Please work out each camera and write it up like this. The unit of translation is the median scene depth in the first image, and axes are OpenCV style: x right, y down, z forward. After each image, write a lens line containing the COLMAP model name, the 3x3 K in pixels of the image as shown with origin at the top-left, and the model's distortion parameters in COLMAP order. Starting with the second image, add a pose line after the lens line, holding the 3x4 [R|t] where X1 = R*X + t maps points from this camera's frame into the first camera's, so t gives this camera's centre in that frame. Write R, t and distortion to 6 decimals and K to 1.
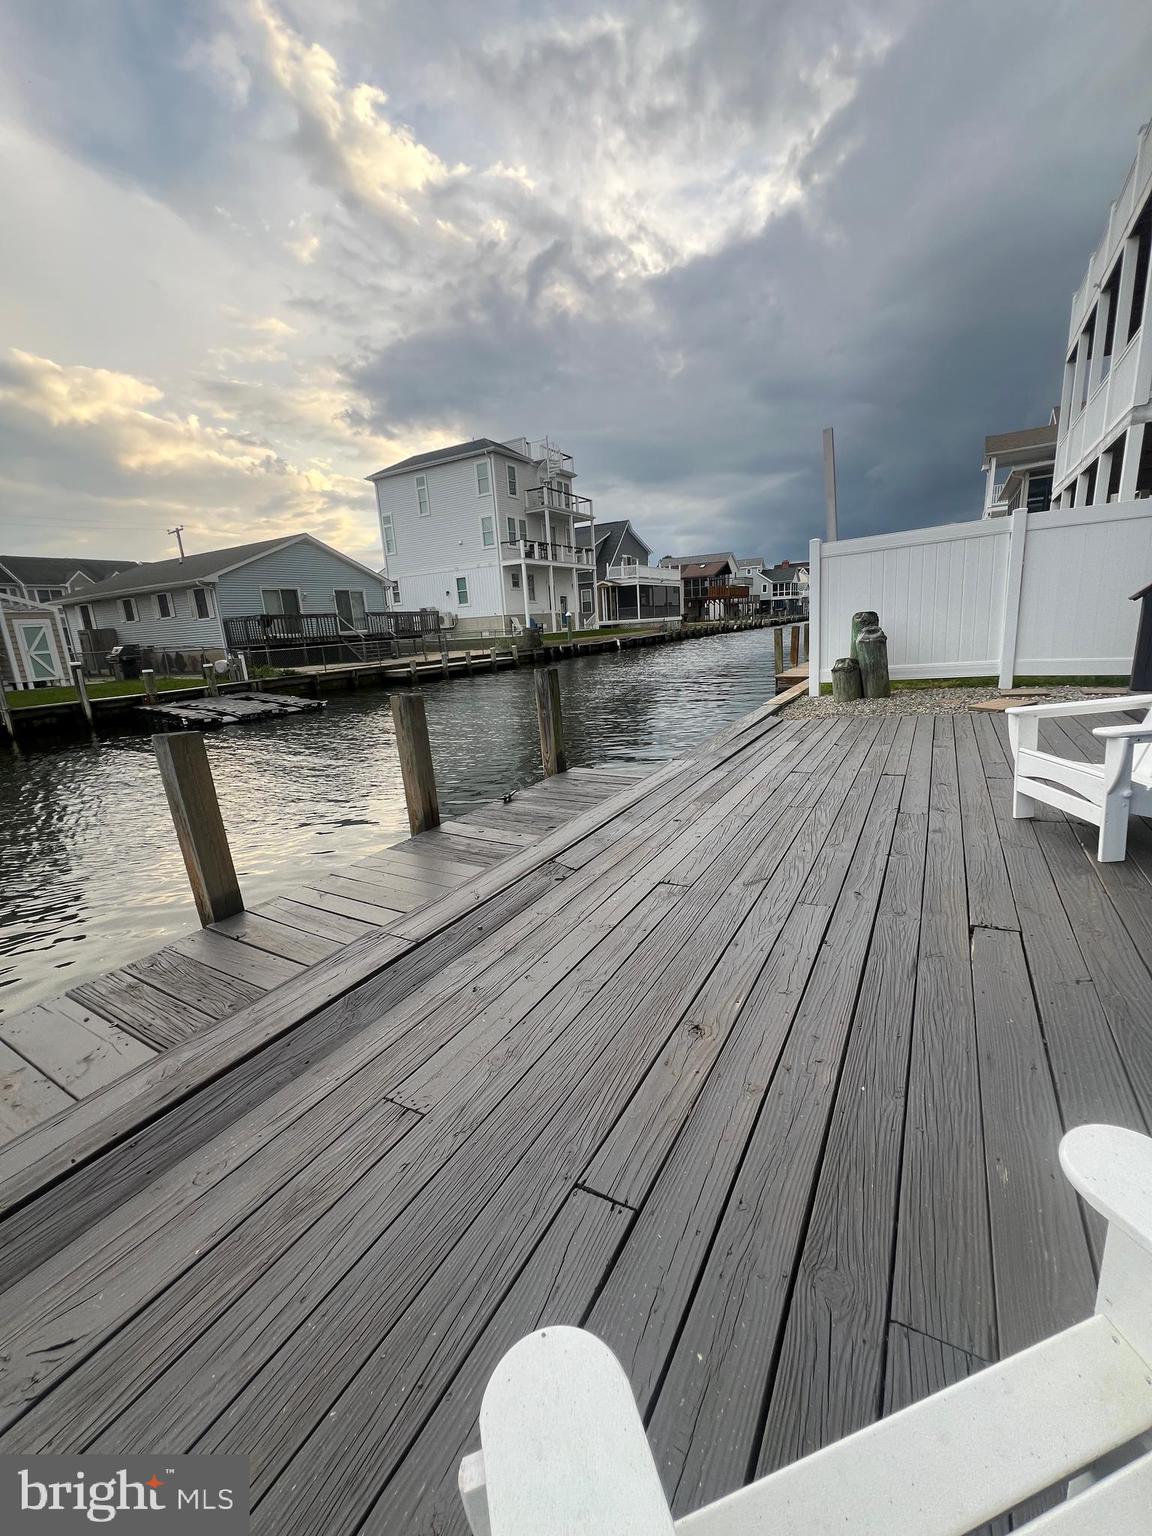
lens RADIAL K [[615.6, 0, 582.2], [0, 615.6, 773.2], [0, 0, 1]] dist [-0.000630, -0.000792]
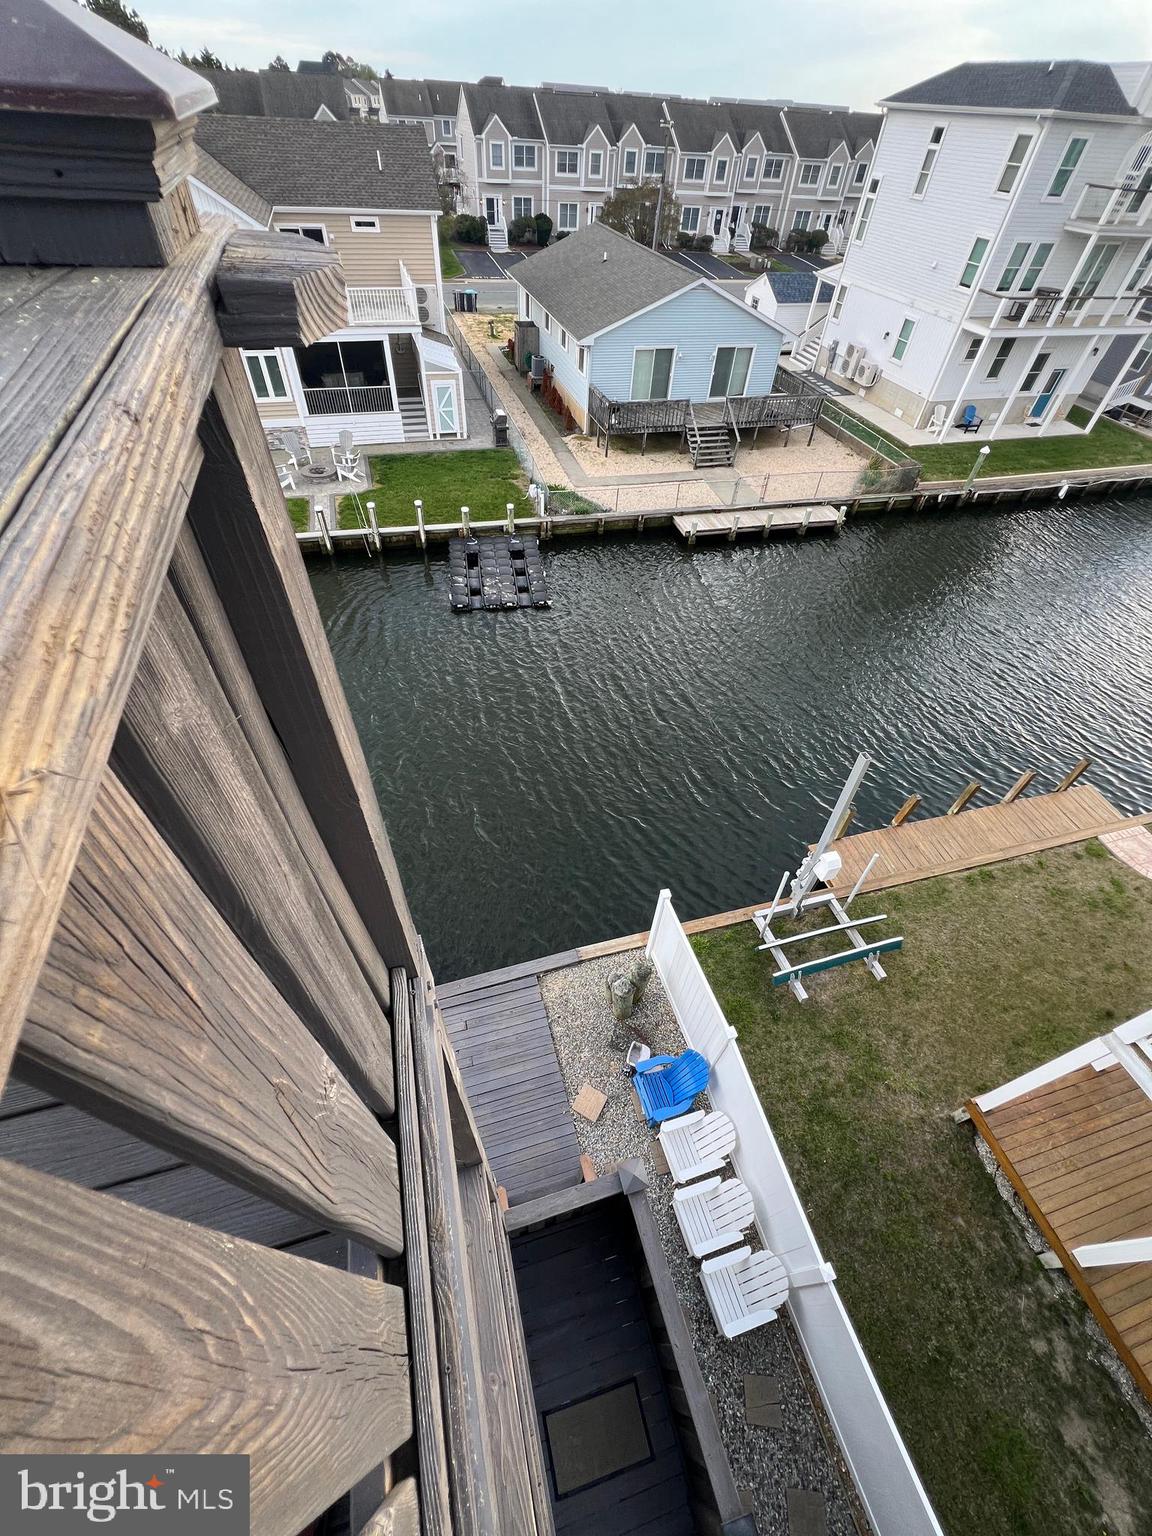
lens RADIAL K [[615.6, 0, 573.0], [0, 615.6, 775.3], [0, 0, 1]] dist [-0.000630, -0.000792]
pose [[0.711377, 0.579274, -0.397975, 0.132936], [-0.252614, 0.739167, 0.624354, -0.277785], [0.655842, -0.343617, 0.672160, 0.038096]]
